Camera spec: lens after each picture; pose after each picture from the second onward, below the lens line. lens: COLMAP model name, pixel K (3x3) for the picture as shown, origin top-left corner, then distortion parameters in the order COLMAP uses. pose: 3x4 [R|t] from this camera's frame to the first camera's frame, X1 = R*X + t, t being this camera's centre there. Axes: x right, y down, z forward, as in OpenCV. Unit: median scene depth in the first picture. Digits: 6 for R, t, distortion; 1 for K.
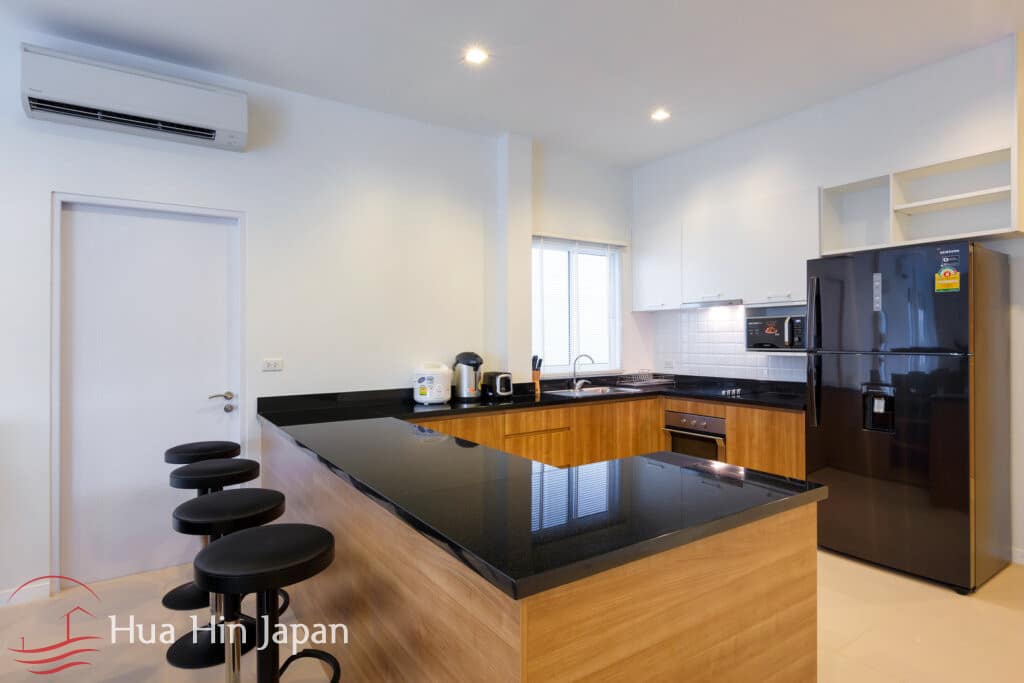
lens RADIAL K [[568.3, 0, 512.0], [0, 568.3, 341.5], [0, 0, 1]] dist [-0.003550, -0.001543]
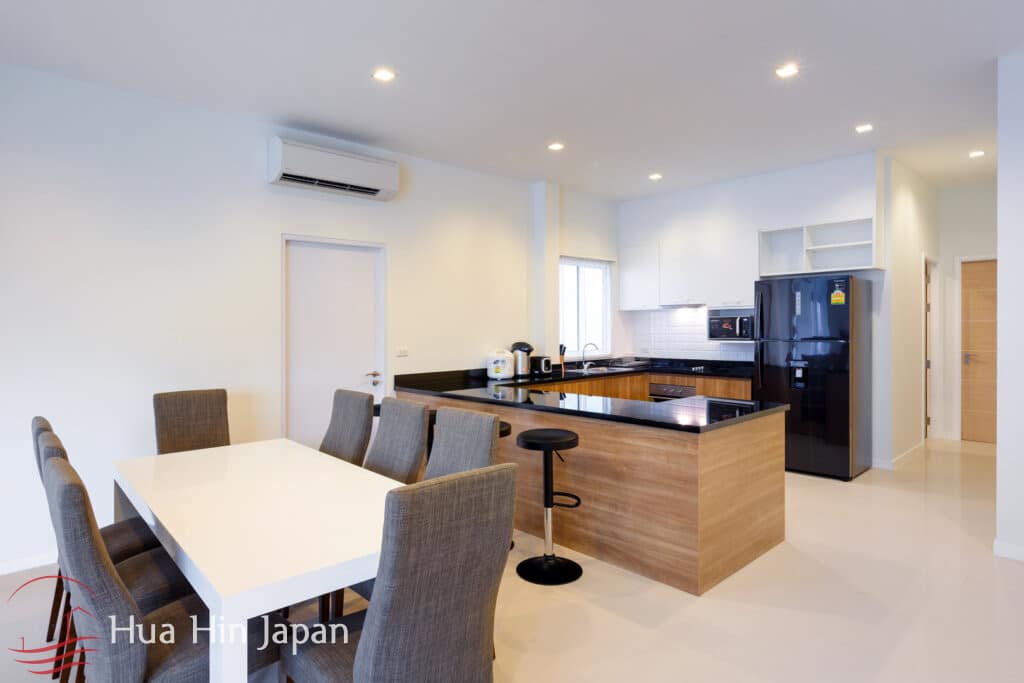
lens RADIAL K [[568.3, 0, 512.0], [0, 568.3, 341.5], [0, 0, 1]] dist [-0.003550, -0.001543]
pose [[0.989091, -0.006603, 0.147158, -0.305107], [0.003992, 0.999830, 0.018028, -0.007684], [-0.147252, -0.017244, 0.988949, -0.366972]]
